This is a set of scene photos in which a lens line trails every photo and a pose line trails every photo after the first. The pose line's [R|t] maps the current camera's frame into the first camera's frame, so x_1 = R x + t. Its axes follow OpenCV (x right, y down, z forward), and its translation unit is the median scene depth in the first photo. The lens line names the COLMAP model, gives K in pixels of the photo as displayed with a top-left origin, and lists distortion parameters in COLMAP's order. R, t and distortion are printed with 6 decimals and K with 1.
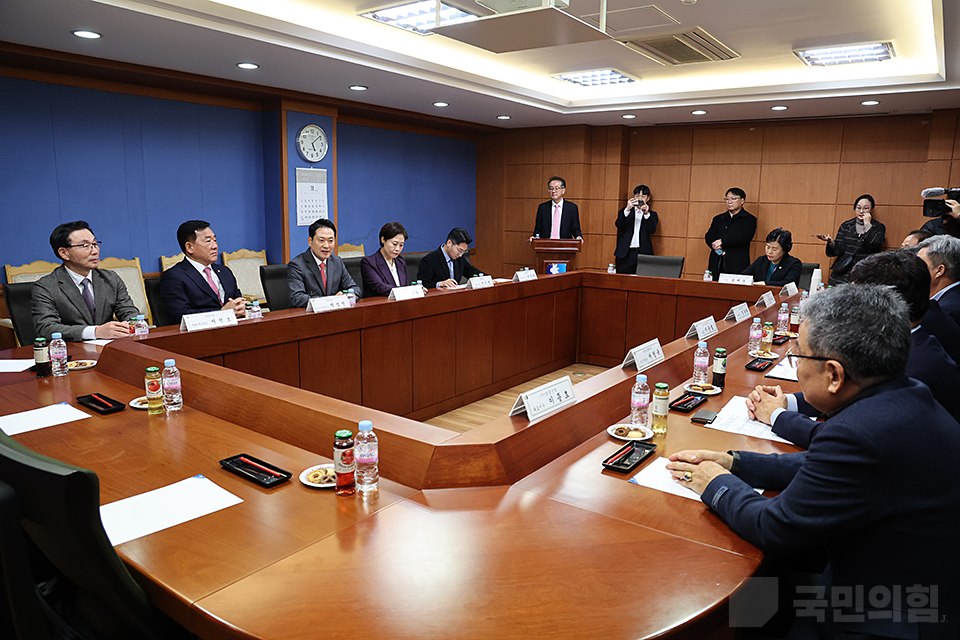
lens RADIAL K [[662.2, 0, 487.3], [0, 662.2, 322.0], [0, 0, 1]] dist [-0.102475, 0.063574]
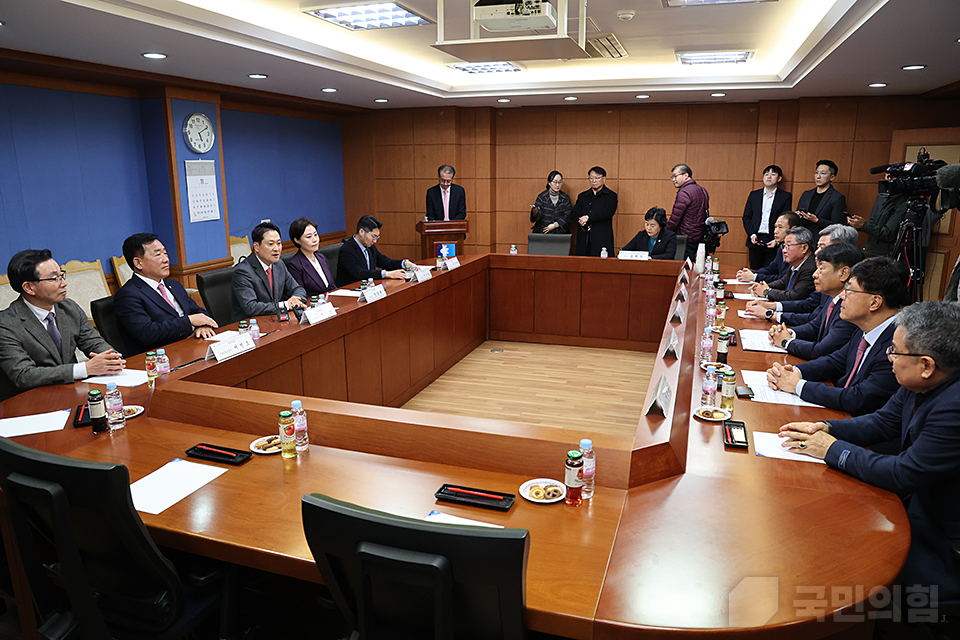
lens RADIAL K [[662.2, 0, 487.3], [0, 662.2, 322.0], [0, 0, 1]] dist [-0.102475, 0.063574]
pose [[0.951185, -0.088553, 0.295645, -0.238927], [0.071139, 0.995065, 0.069171, -0.054144], [-0.300311, -0.044762, 0.952790, -0.022317]]
